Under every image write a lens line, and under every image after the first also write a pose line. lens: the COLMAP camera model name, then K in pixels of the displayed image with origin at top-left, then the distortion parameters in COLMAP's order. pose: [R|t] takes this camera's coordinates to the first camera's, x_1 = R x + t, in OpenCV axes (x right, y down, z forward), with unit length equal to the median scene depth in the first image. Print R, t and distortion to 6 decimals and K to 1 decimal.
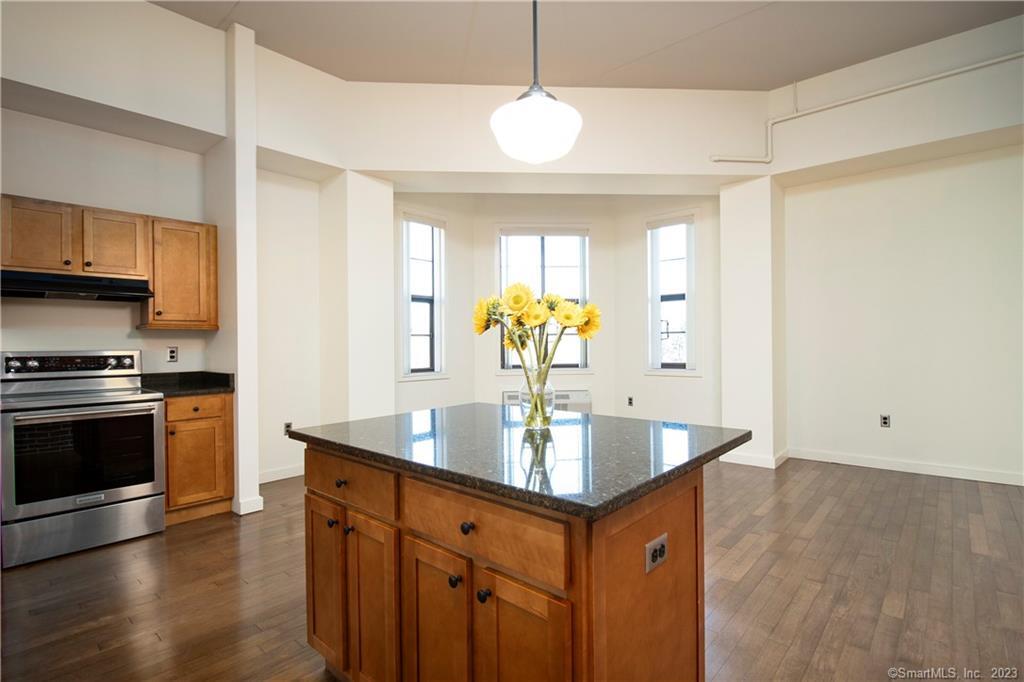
lens RADIAL K [[491.2, 0, 512.0], [0, 491.2, 341.0], [0, 0, 1]] dist [0.016762, -0.022221]
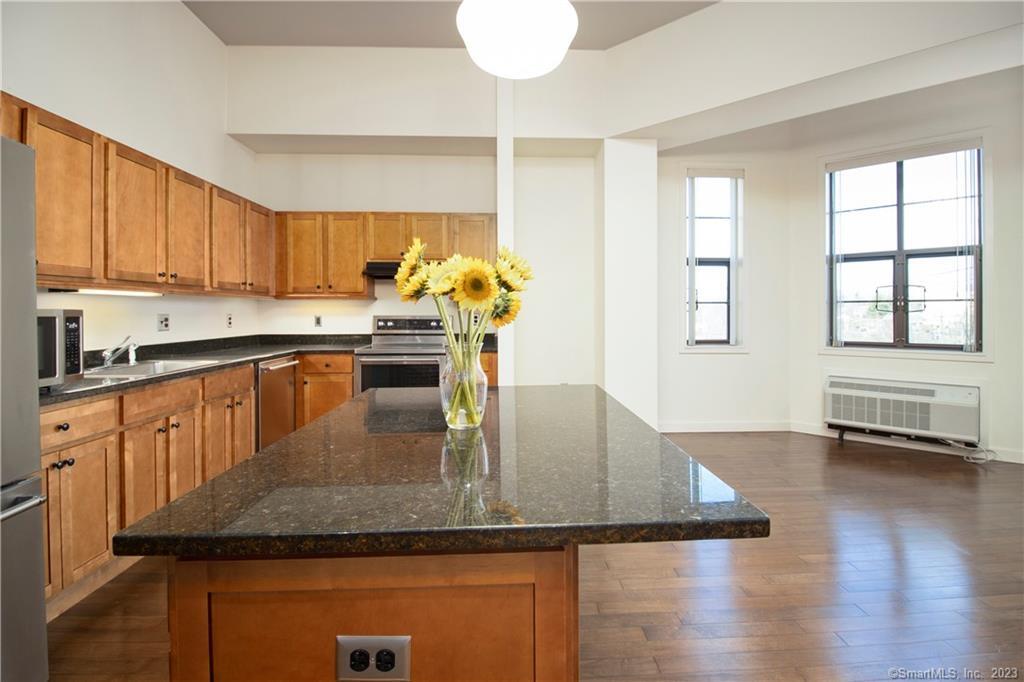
lens RADIAL K [[473.4, 0, 524.6], [0, 473.4, 310.9], [0, 0, 1]] dist [-0.002279, -0.000440]
pose [[0.708211, 0.006918, -0.705967, 0.285534], [-0.002849, 0.999972, 0.006942, -0.003303], [0.705995, -0.002905, 0.708211, 0.243204]]
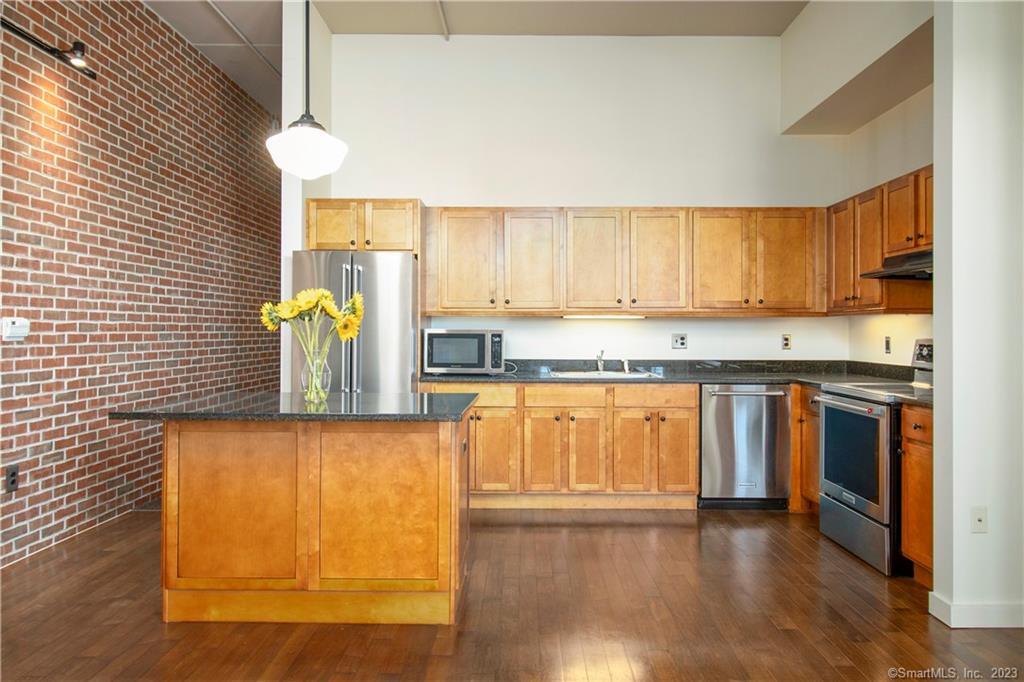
lens RADIAL K [[689.9, 0, 543.5], [0, 689.9, 326.5], [0, 0, 1]] dist [0.026861, -0.000317]
pose [[-0.715875, 0.003466, -0.698220, 0.392291], [0.004961, 0.999988, -0.000122, -0.004835], [0.698211, -0.003551, -0.715883, 1.276832]]
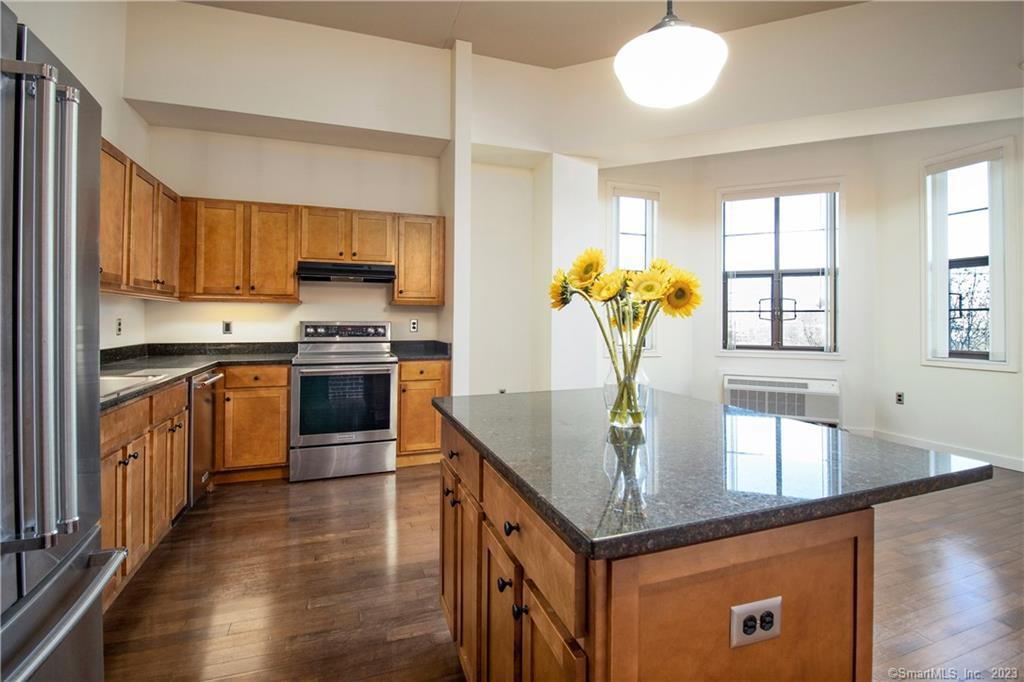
lens RADIAL K [[482.0, 0, 520.5], [0, 482.0, 312.2], [0, 0, 1]] dist [-0.002101, -0.000468]
pose [[0.885740, 0.007507, -0.464121, 0.102457], [-0.011825, 0.999910, -0.006394, -0.001258], [0.464031, 0.011152, 0.885749, 0.075541]]
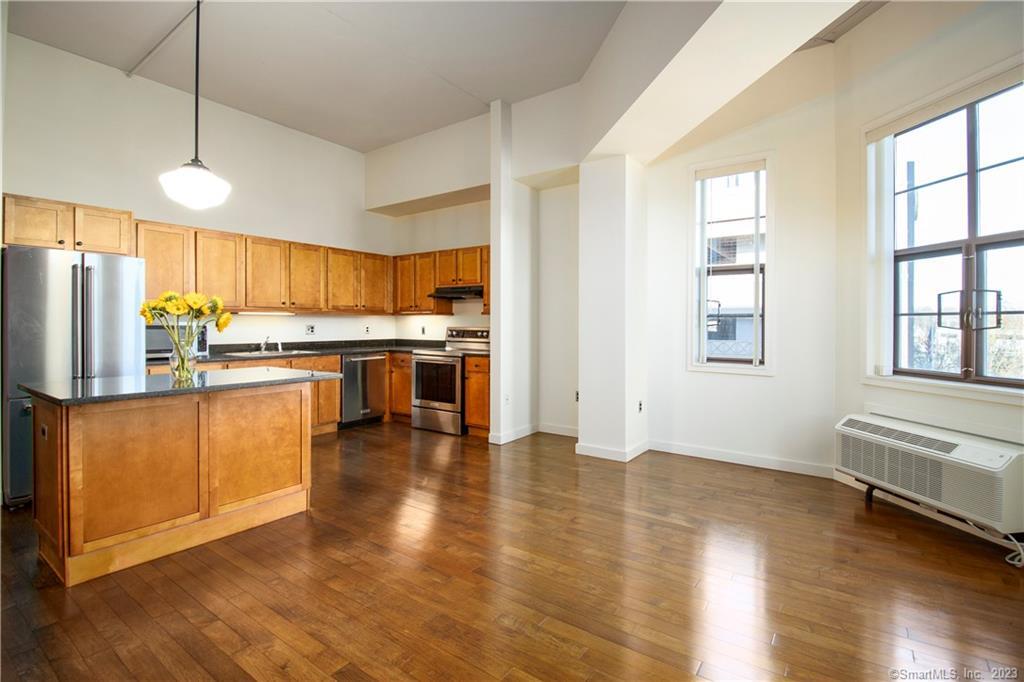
lens RADIAL K [[464.6, 0, 515.3], [0, 464.6, 324.6], [0, 0, 1]] dist [0.000018, -0.000060]
pose [[0.135627, 0.013078, -0.990674, 0.801747], [-0.003003, 0.999914, 0.012789, -0.011324], [0.990755, 0.001241, 0.135655, 0.882562]]
